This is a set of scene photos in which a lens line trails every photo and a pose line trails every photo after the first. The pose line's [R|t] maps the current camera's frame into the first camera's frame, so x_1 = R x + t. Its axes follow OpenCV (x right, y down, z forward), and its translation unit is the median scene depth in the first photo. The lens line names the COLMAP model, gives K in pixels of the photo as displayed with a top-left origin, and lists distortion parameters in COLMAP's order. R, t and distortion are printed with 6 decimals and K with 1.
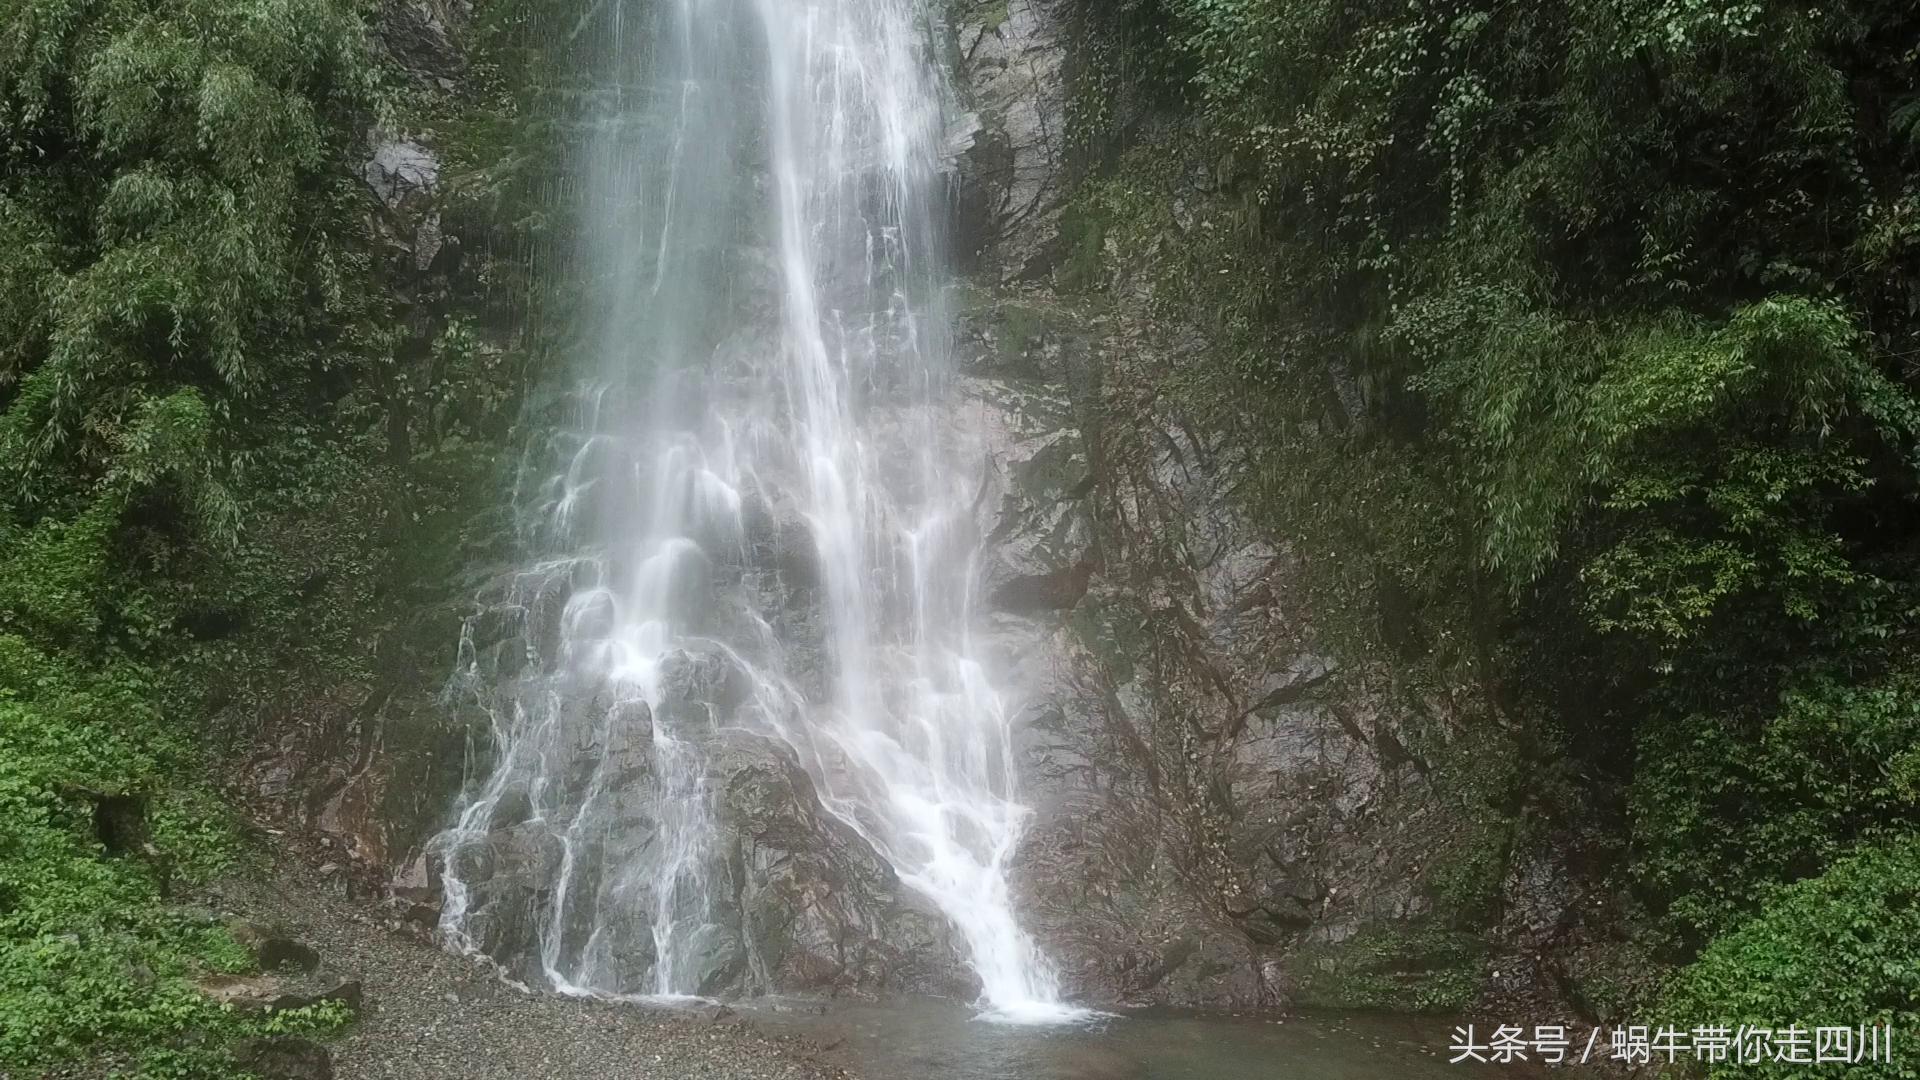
lens RADIAL K [[1527.4, 0, 960.0], [0, 1527.4, 540.0], [0, 0, 1]] dist [0.062732, -0.100772]
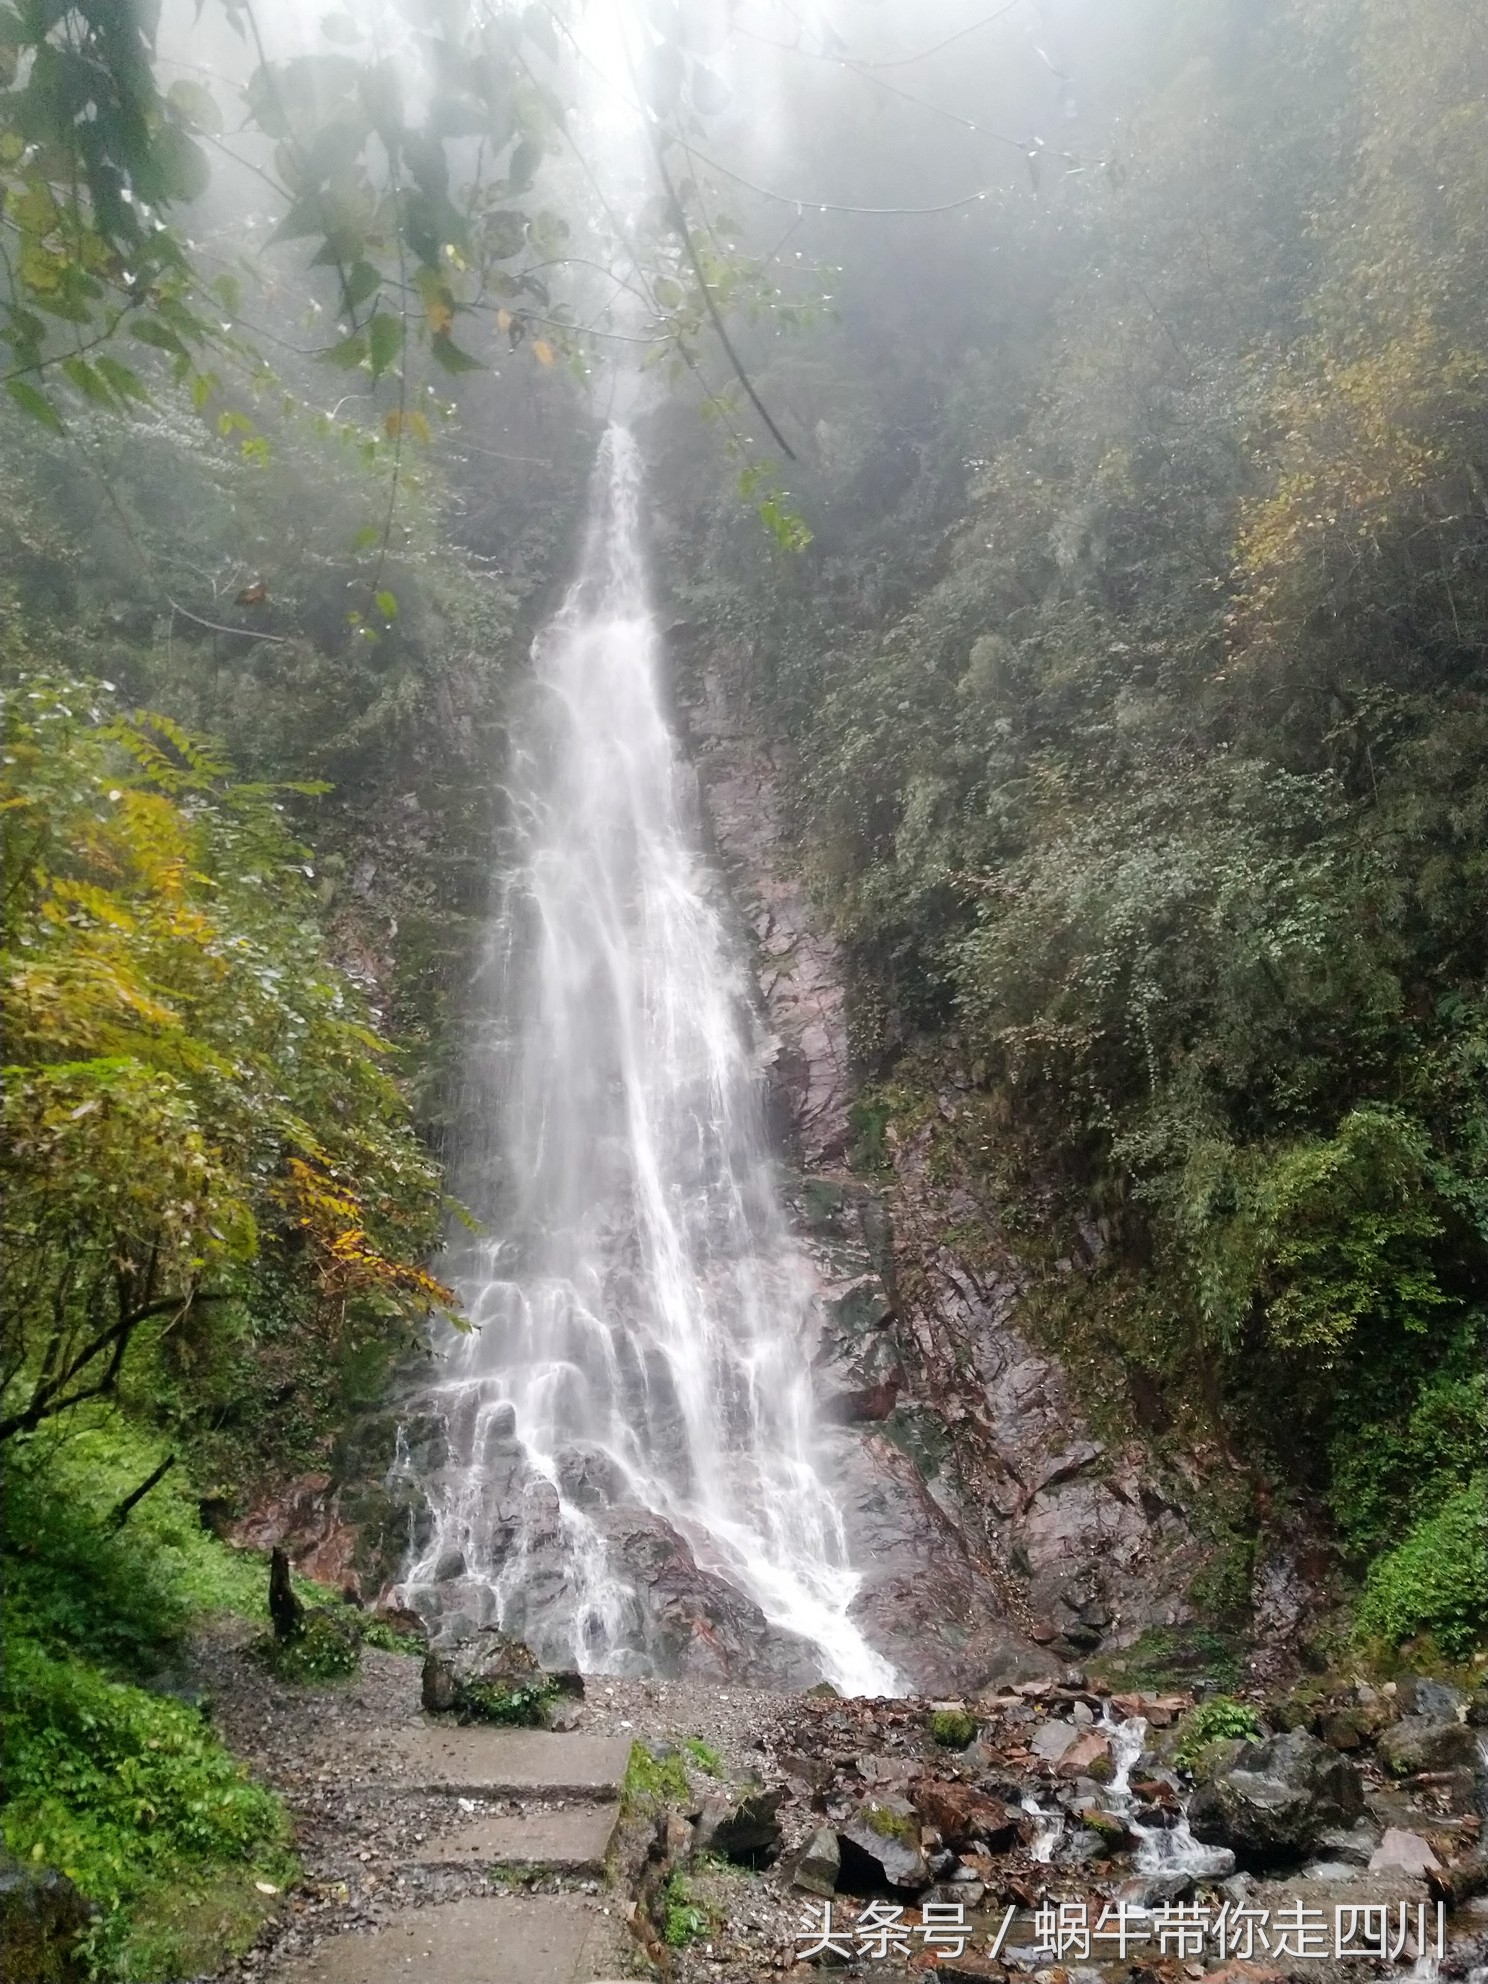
lens RADIAL K [[1579.1, 0, 744.0], [0, 1579.1, 992.0], [0, 0, 1]] dist [-0.008944, 0.004471]
pose [[0.999059, -0.016797, 0.039990, -0.088138], [0.028773, 0.946558, -0.321249, 0.134625], [-0.032456, 0.322097, 0.946150, -0.308623]]
